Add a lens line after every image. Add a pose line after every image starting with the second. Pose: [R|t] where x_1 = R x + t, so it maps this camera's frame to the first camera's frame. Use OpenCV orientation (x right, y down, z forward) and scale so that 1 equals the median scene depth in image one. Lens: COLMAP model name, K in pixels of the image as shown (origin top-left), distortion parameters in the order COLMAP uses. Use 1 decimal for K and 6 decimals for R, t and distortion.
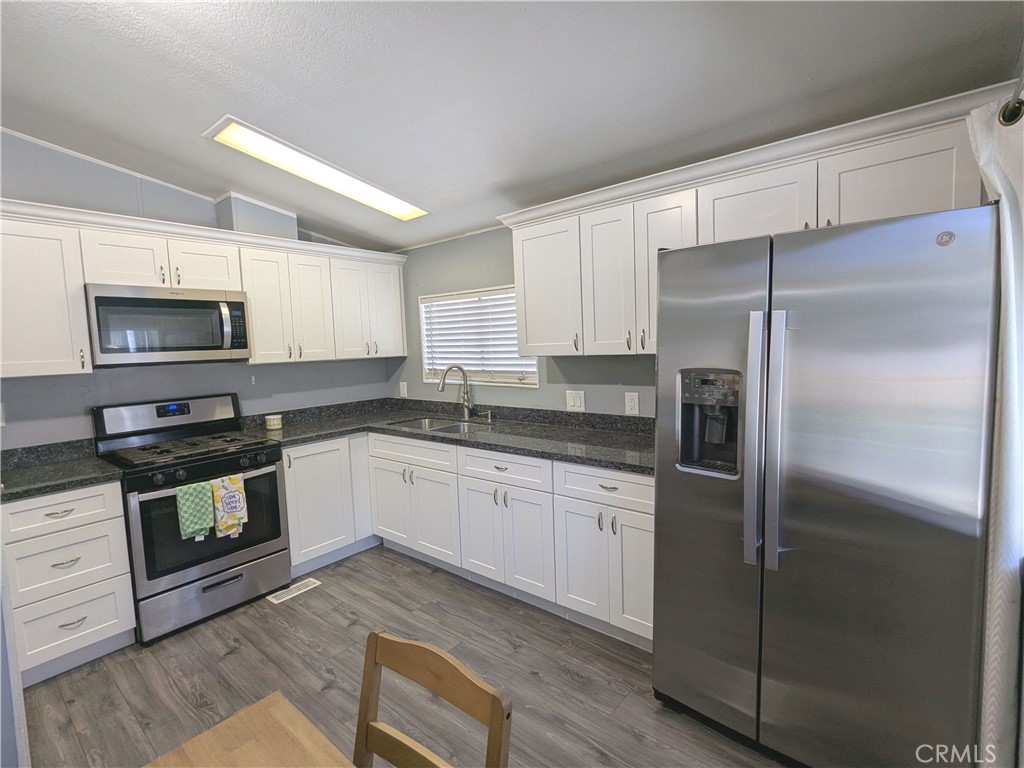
lens RADIAL K [[484.9, 0, 508.1], [0, 484.9, 381.1], [0, 0, 1]] dist [-0.005568, 0.001088]
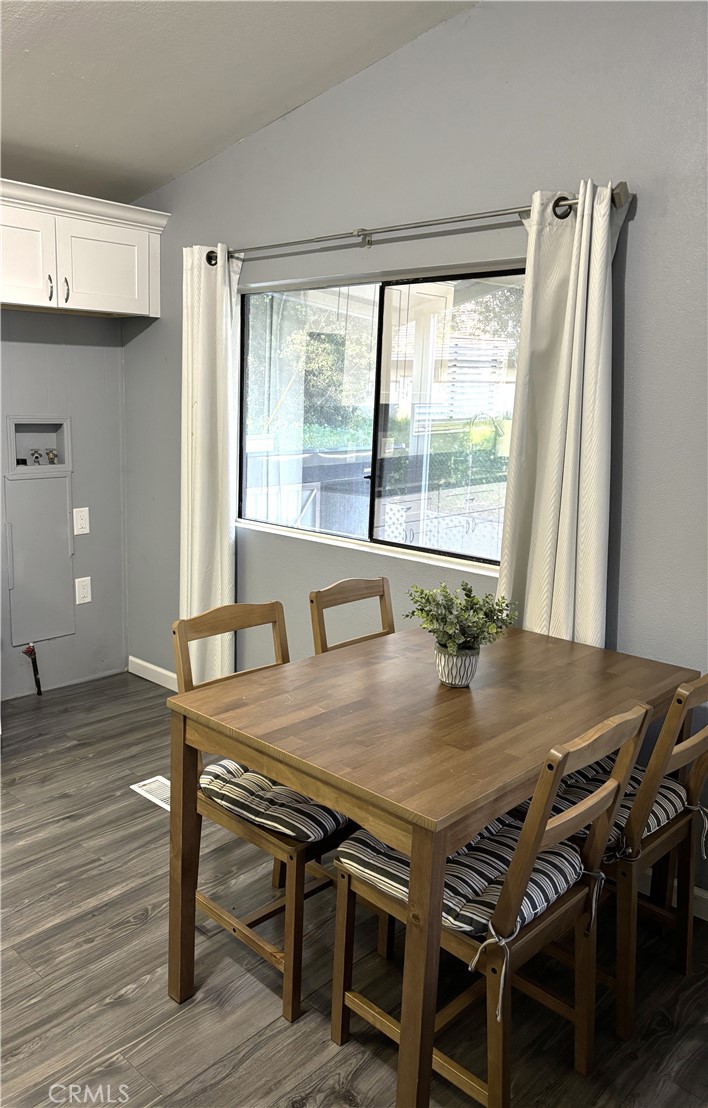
lens RADIAL K [[827.1, 0, 304.8], [0, 827.1, 566.2], [0, 0, 1]] dist [0.001575, 0.000170]
pose [[0.067925, -0.167042, 0.983607, -0.804876], [0.054438, 0.985036, 0.163525, 0.018309], [-0.996204, 0.042438, 0.076002, 0.232116]]
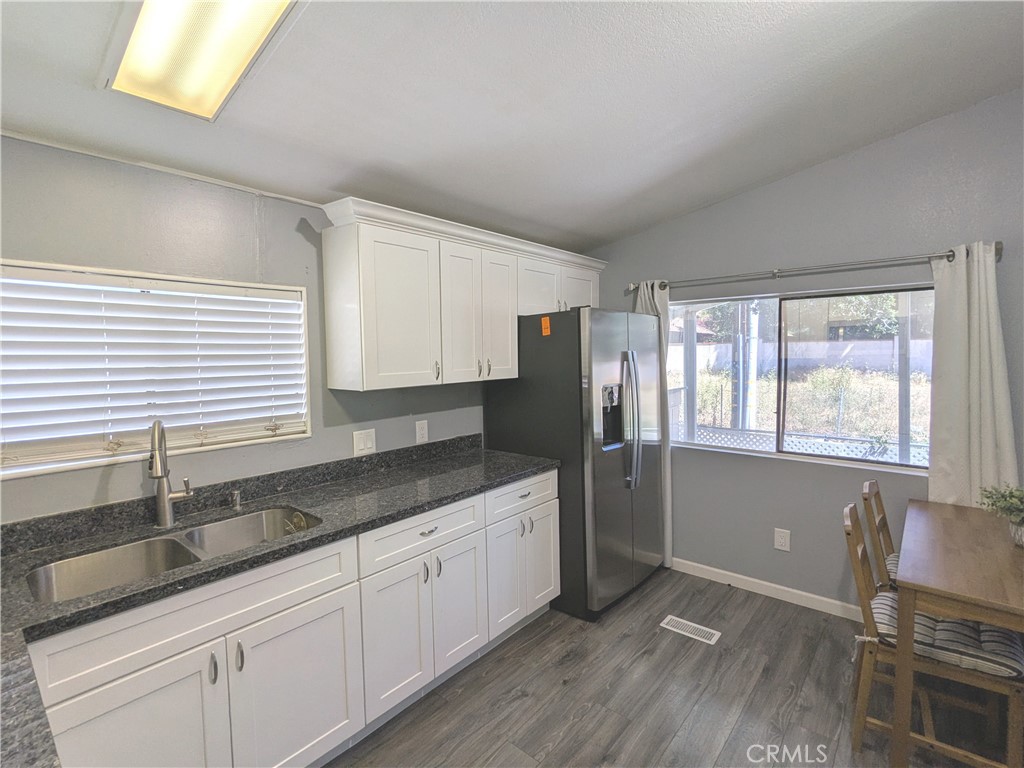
lens RADIAL K [[484.9, 0, 514.4], [0, 484.9, 380.2], [0, 0, 1]] dist [-0.005568, 0.001088]
pose [[0.000641, -0.019443, 0.999811, -0.750219], [0.096144, 0.995180, 0.019291, -0.061038], [-0.995367, 0.096113, 0.002507, 0.795462]]
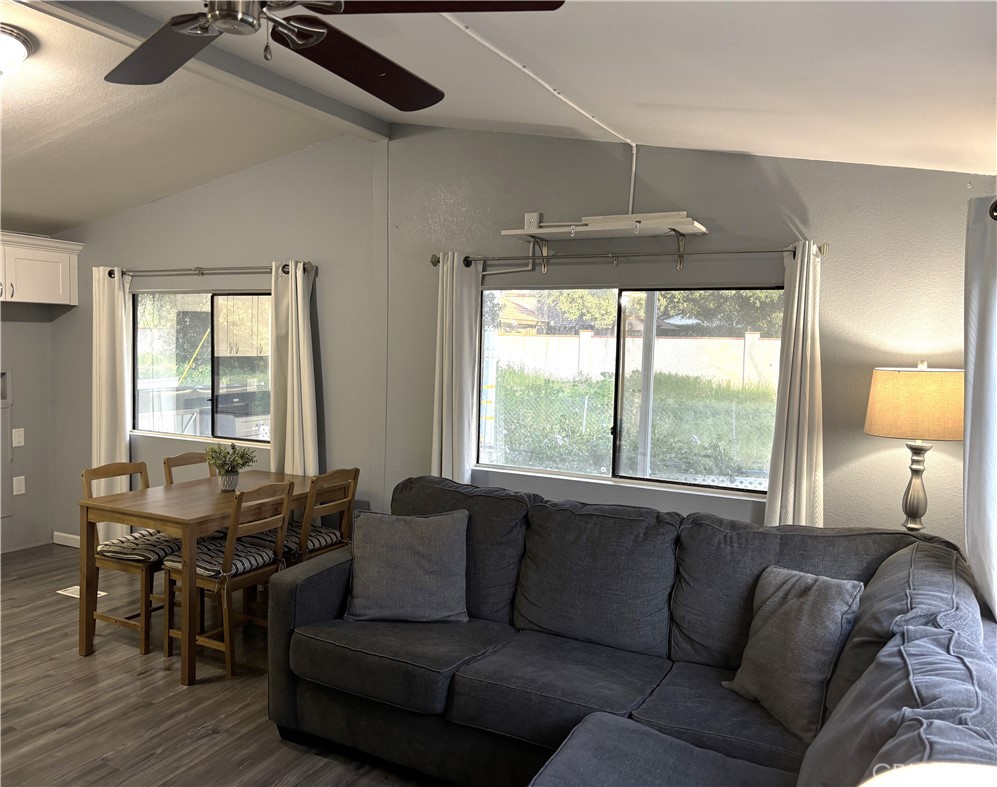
lens RADIAL K [[789.3, 0, 468.0], [0, 789.3, 395.3], [0, 0, 1]] dist [0.054832, -0.037608]
pose [[-0.207785, -0.034039, 0.977582, -1.651800], [0.068623, 0.996425, 0.049281, 0.024744], [-0.975764, 0.077324, -0.204706, 0.010953]]
